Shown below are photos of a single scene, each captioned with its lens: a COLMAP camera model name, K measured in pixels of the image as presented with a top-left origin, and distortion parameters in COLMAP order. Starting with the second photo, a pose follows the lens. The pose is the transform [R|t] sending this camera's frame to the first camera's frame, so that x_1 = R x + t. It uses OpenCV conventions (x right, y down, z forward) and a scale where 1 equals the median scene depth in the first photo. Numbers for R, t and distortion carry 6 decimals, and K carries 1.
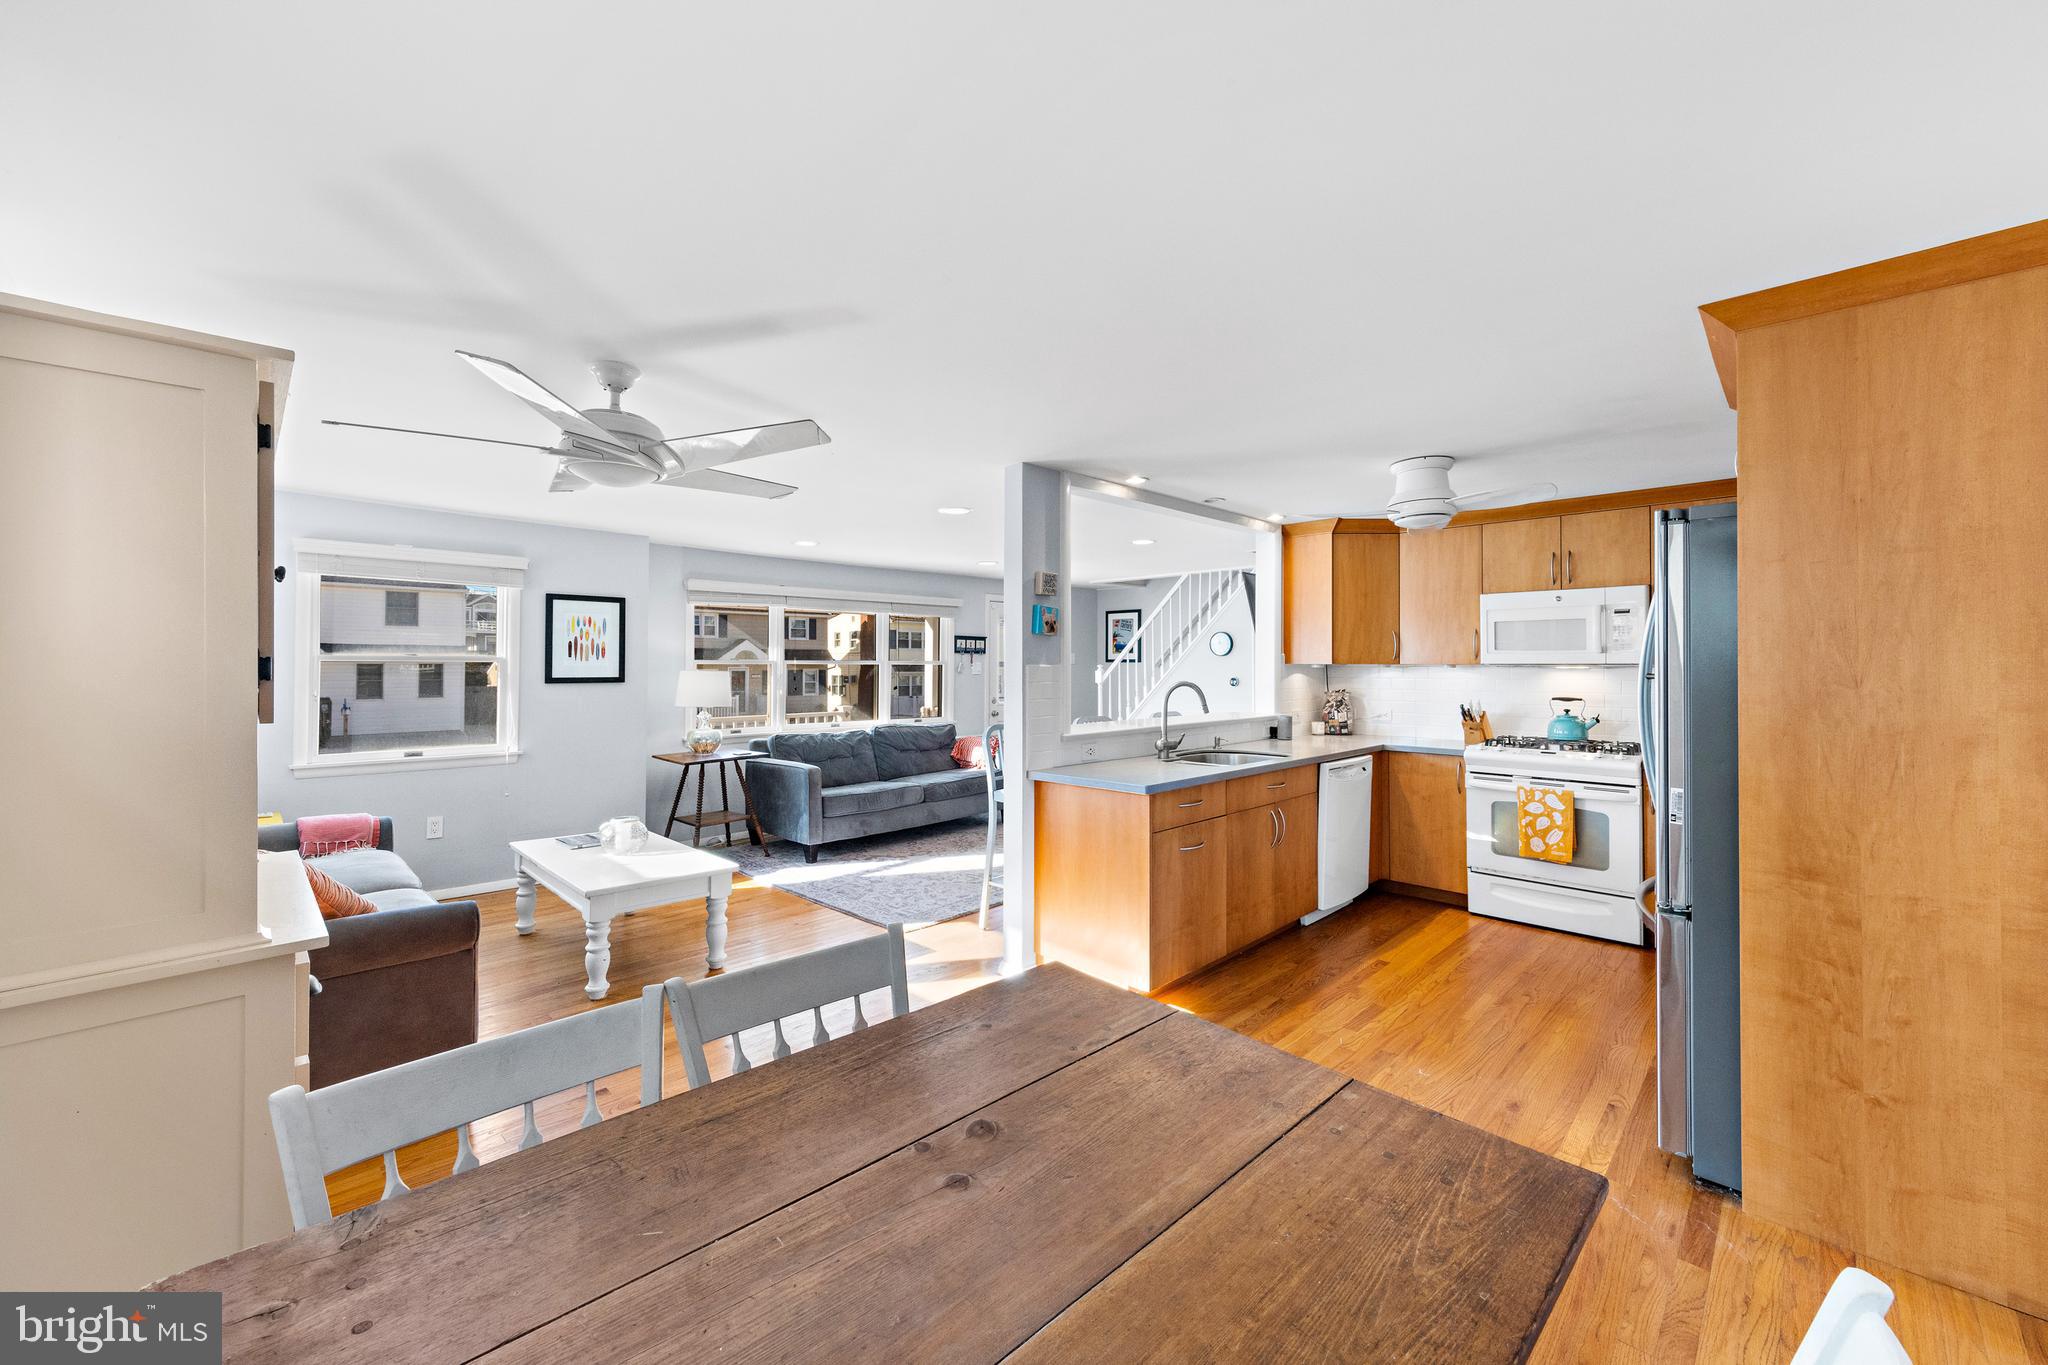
lens RADIAL K [[785.4, 0, 1017.4], [0, 785.4, 656.2], [0, 0, 1]] dist [0.003061, -0.000533]
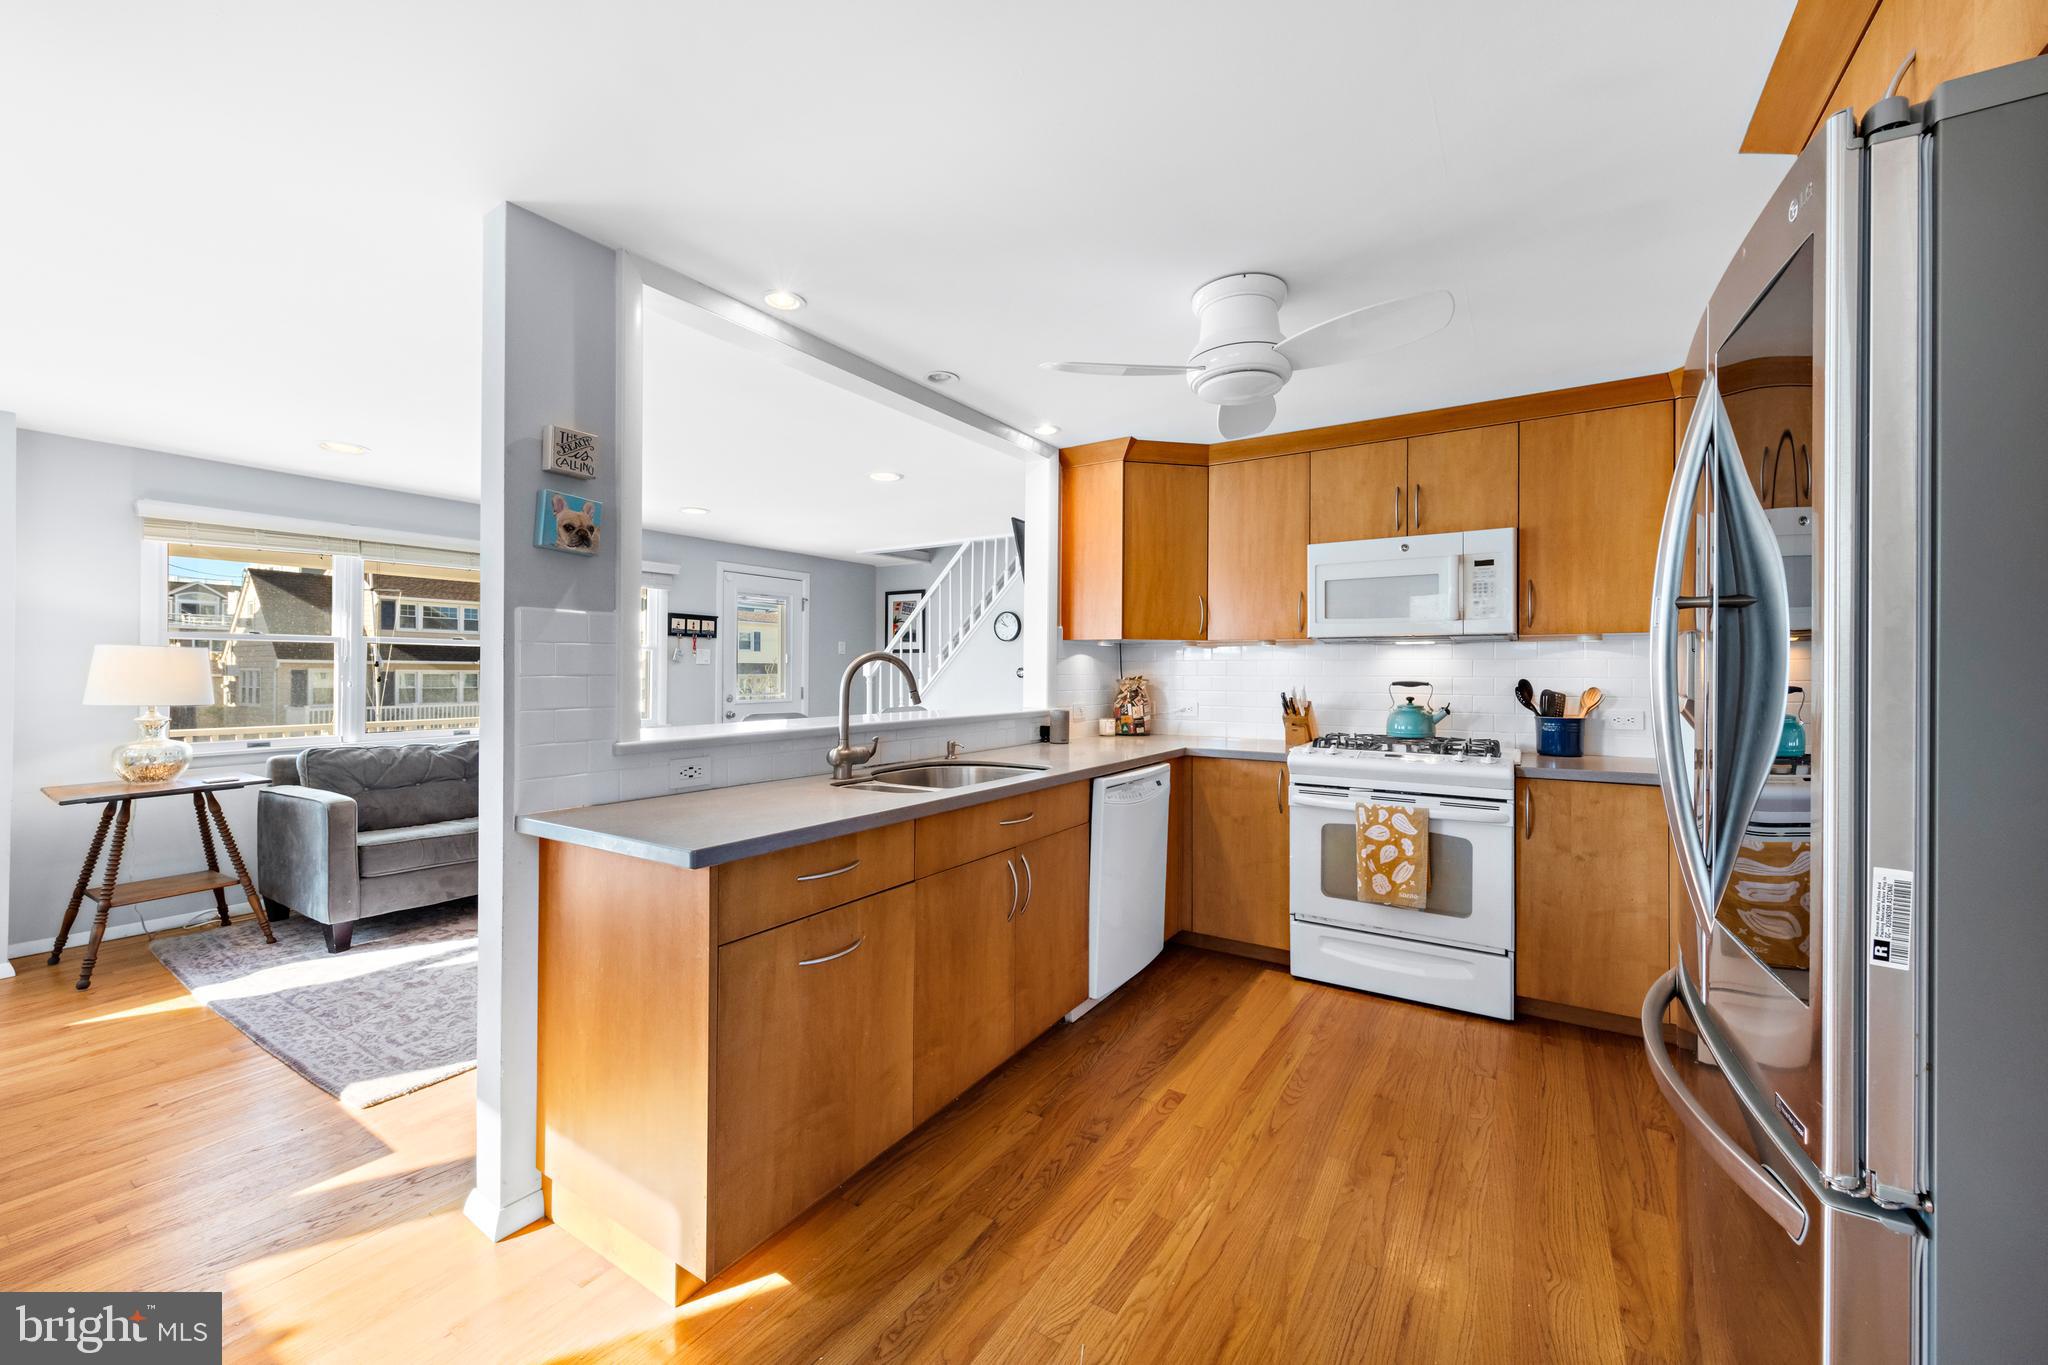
lens RADIAL K [[785.4, 0, 1021.7], [0, 785.4, 666.5], [0, 0, 1]] dist [0.003061, -0.000533]
pose [[0.977516, 0.003531, 0.210834, 0.169394], [-0.005027, 0.999966, 0.006558, 0.034121], [-0.210803, -0.007470, 0.977500, 0.332524]]
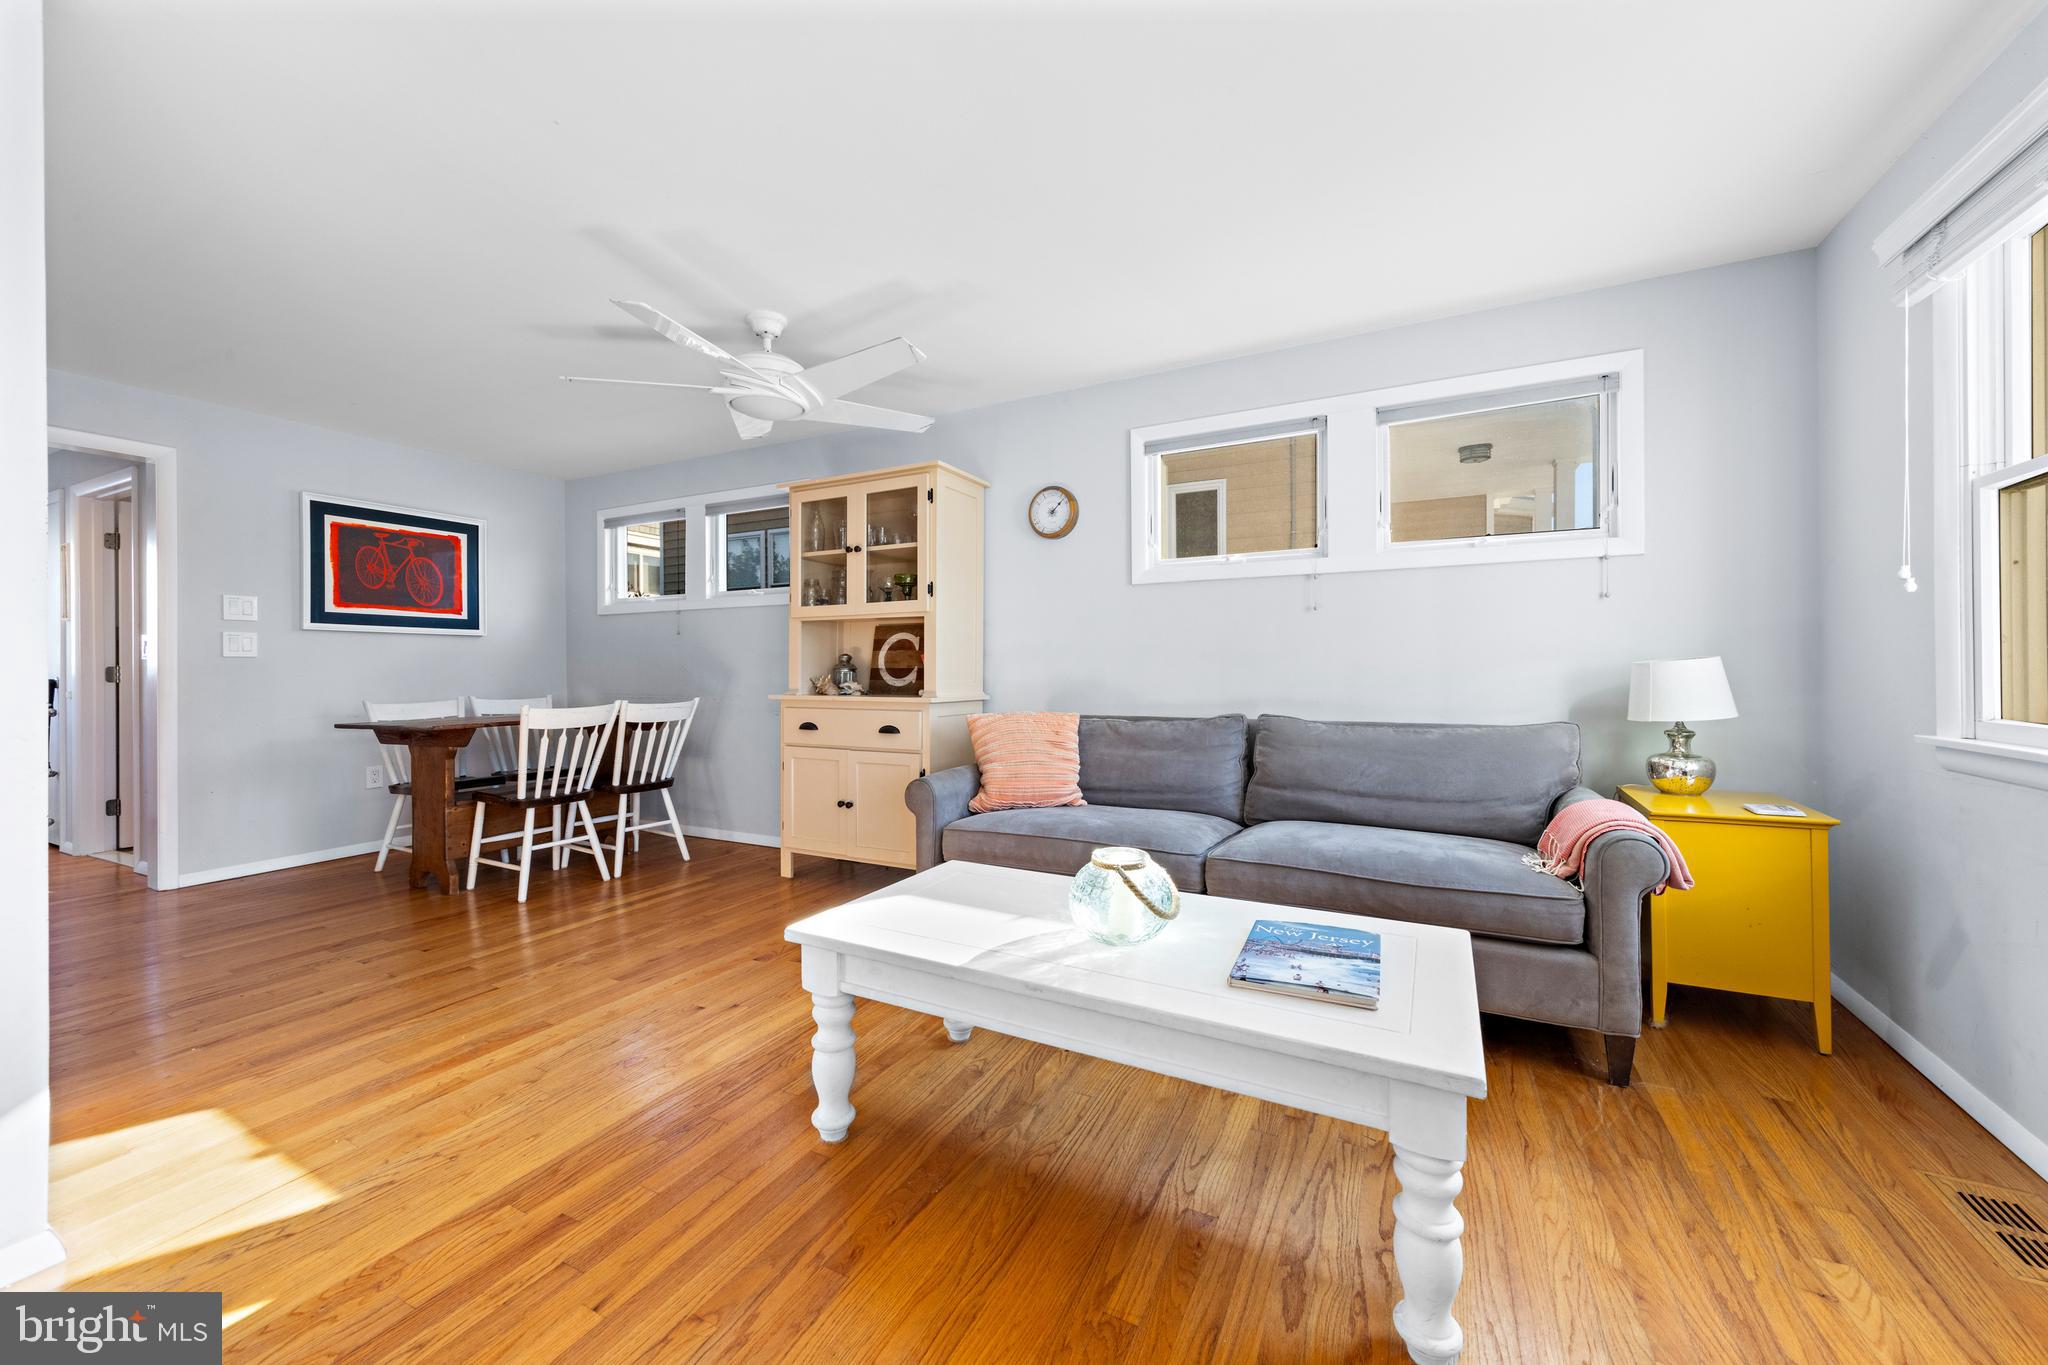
lens RADIAL K [[785.4, 0, 1027.1], [0, 785.4, 668.5], [0, 0, 1]] dist [0.003061, -0.000533]
pose [[-0.948029, 0.001705, -0.318180, -0.272865], [0.007695, 0.999816, -0.017570, 0.096296], [0.318091, -0.019106, -0.947868, 1.190309]]
